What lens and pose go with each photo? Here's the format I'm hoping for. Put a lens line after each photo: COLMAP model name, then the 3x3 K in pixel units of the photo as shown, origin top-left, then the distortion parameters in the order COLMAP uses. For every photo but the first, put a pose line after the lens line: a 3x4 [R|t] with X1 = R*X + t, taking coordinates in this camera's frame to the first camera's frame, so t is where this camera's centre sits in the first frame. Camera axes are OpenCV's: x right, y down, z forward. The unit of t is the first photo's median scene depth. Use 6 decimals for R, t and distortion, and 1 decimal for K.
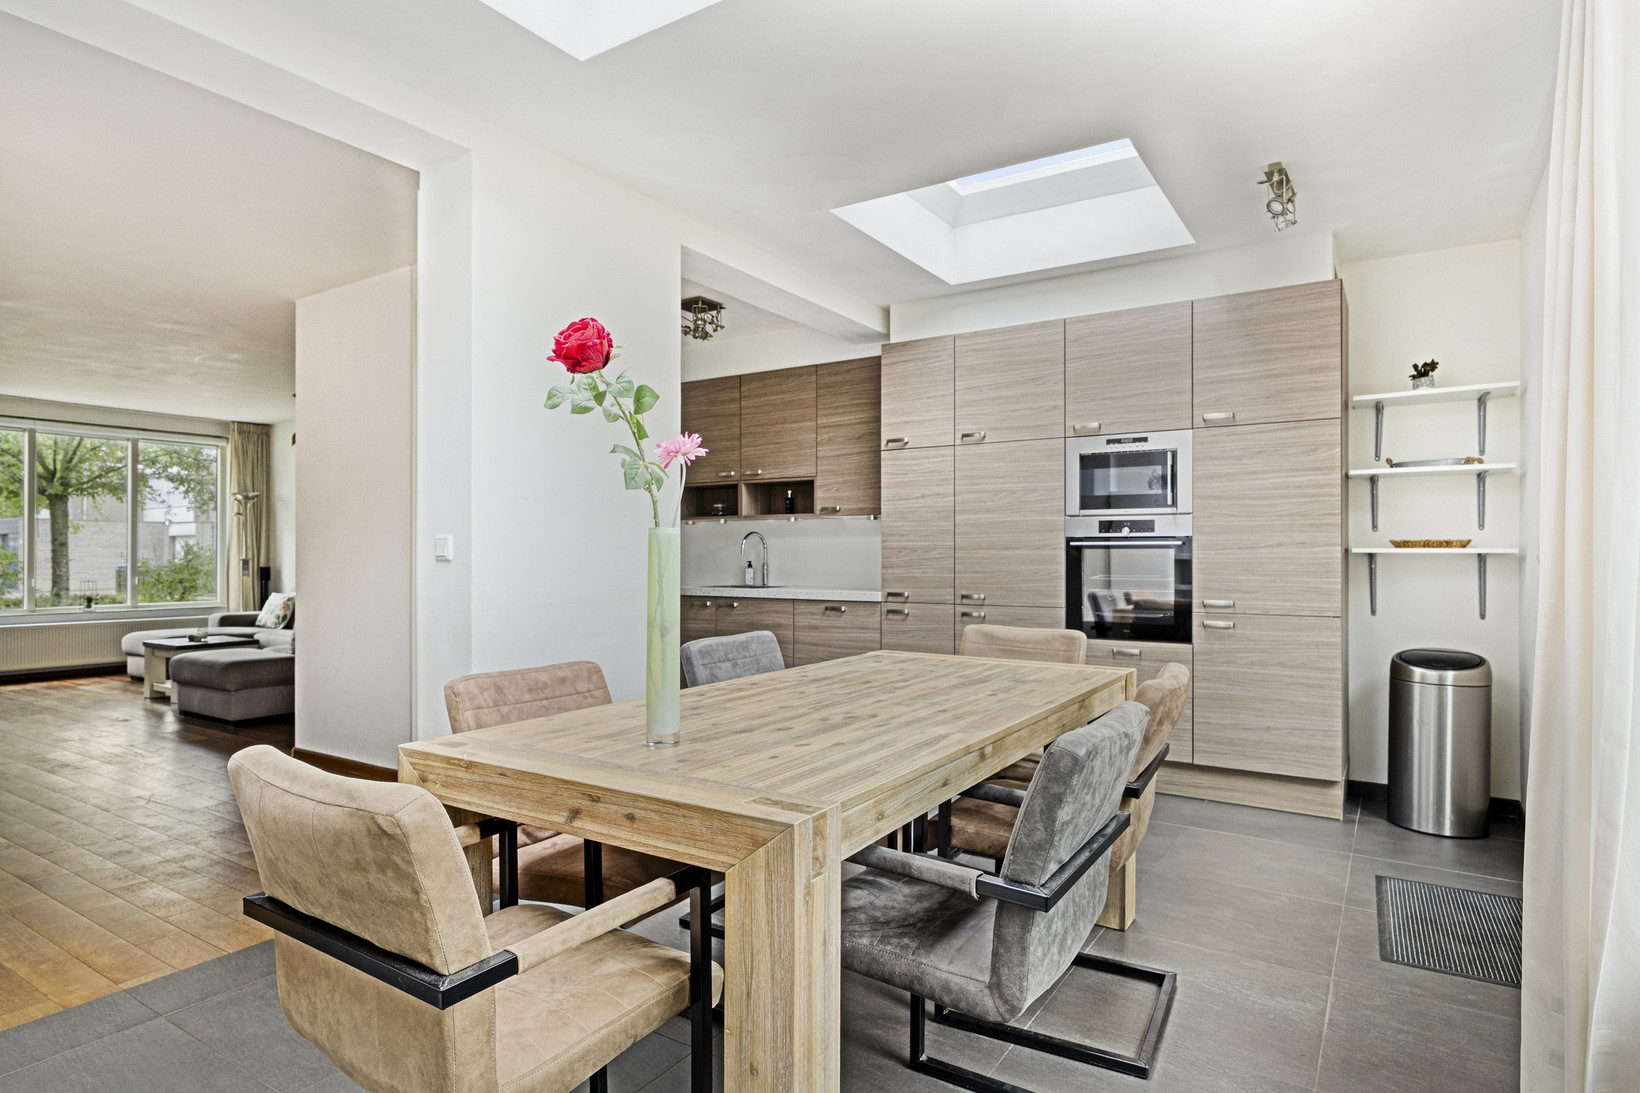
lens RADIAL K [[894.5, 0, 821.8], [0, 894.5, 554.2], [0, 0, 1]] dist [-0.001270, -0.002283]
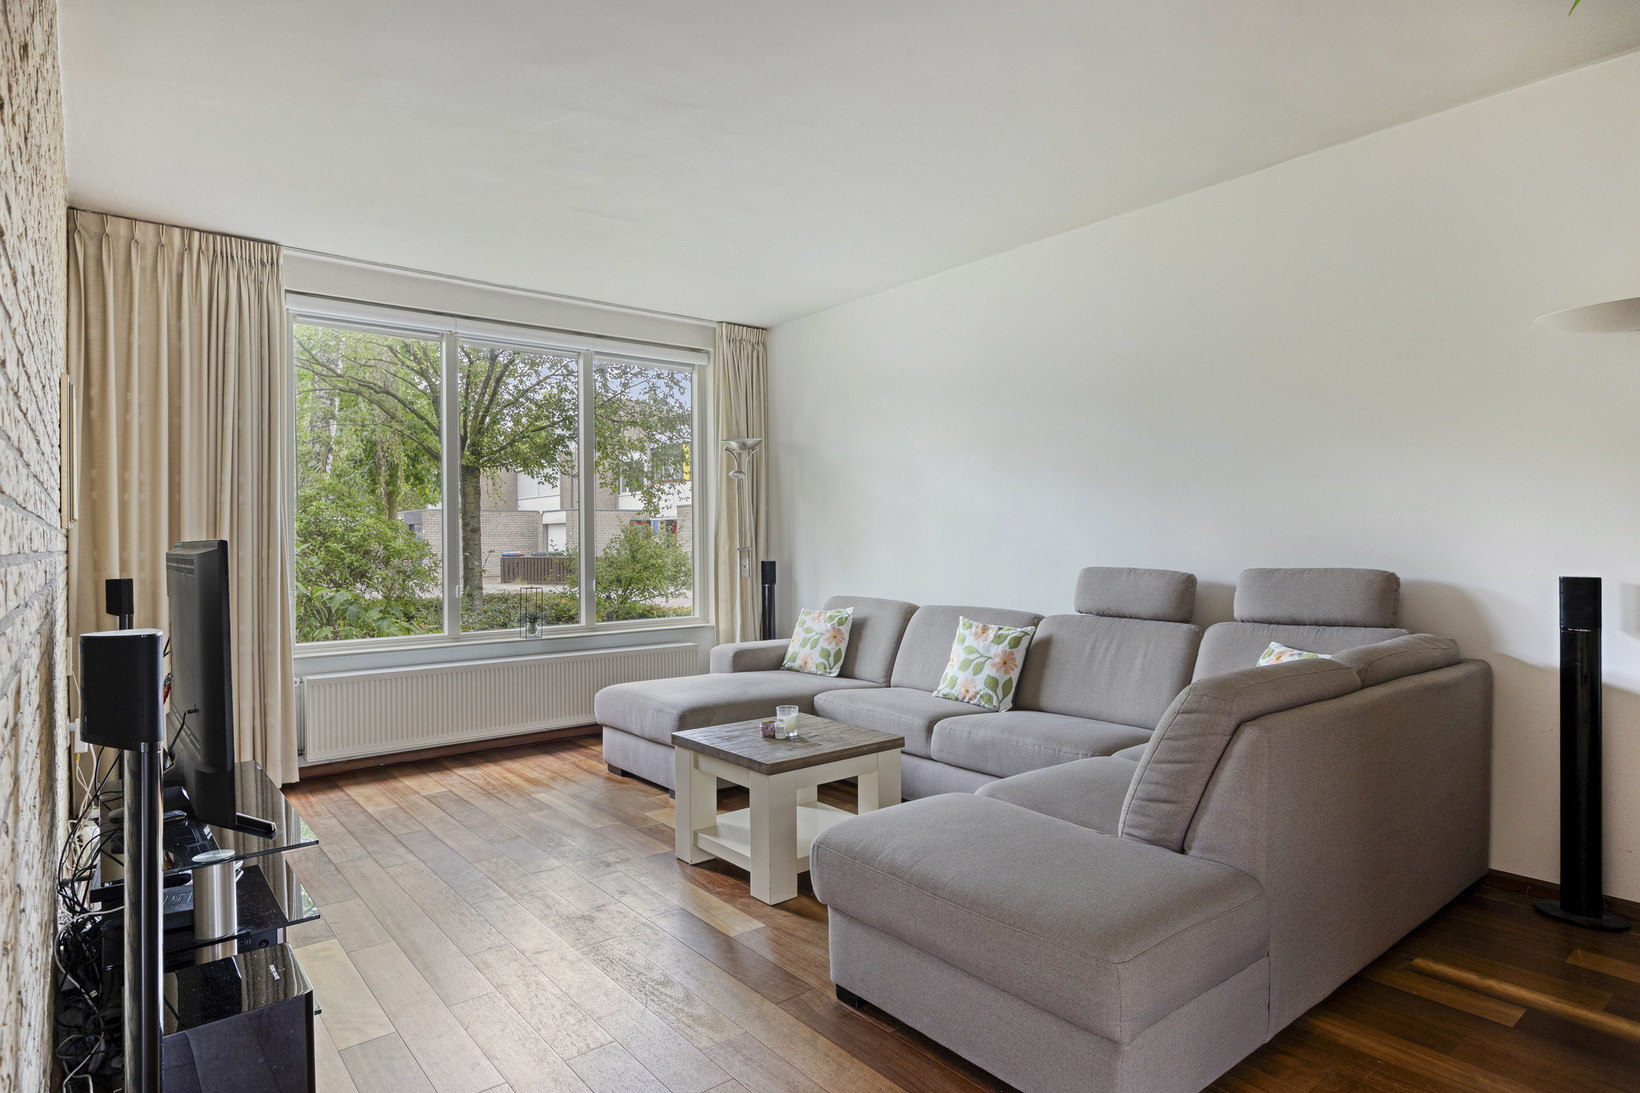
lens RADIAL K [[894.5, 0, 822.6], [0, 894.5, 543.8], [0, 0, 1]] dist [-0.001270, -0.002283]
pose [[0.952589, -0.008311, -0.304147, -0.785348], [0.010212, 0.999937, 0.004661, 0.000154], [0.304089, -0.007546, 0.952614, 0.845830]]
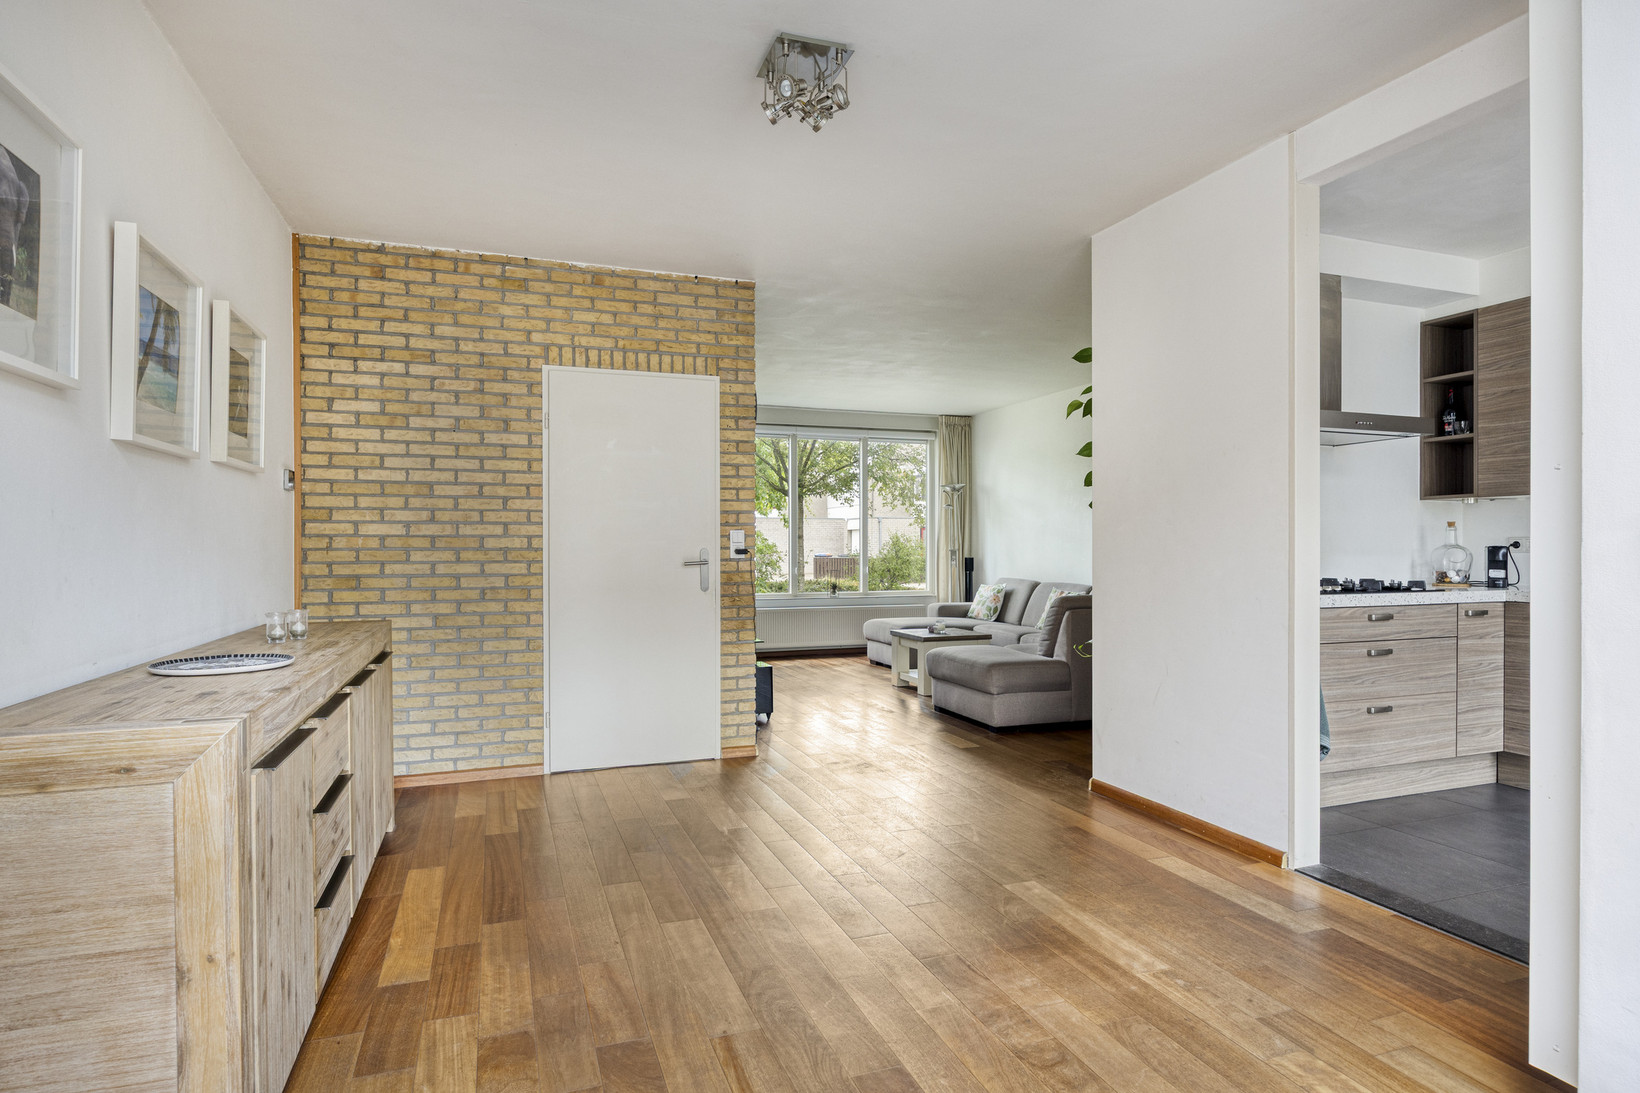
lens RADIAL K [[894.5, 0, 820.6], [0, 894.5, 549.9], [0, 0, 1]] dist [-0.001270, -0.002283]
pose [[0.799203, 0.001210, -0.601061, -0.295427], [0.002384, 0.999984, 0.005184, 0.000023], [0.601057, -0.005576, 0.799187, 0.186842]]
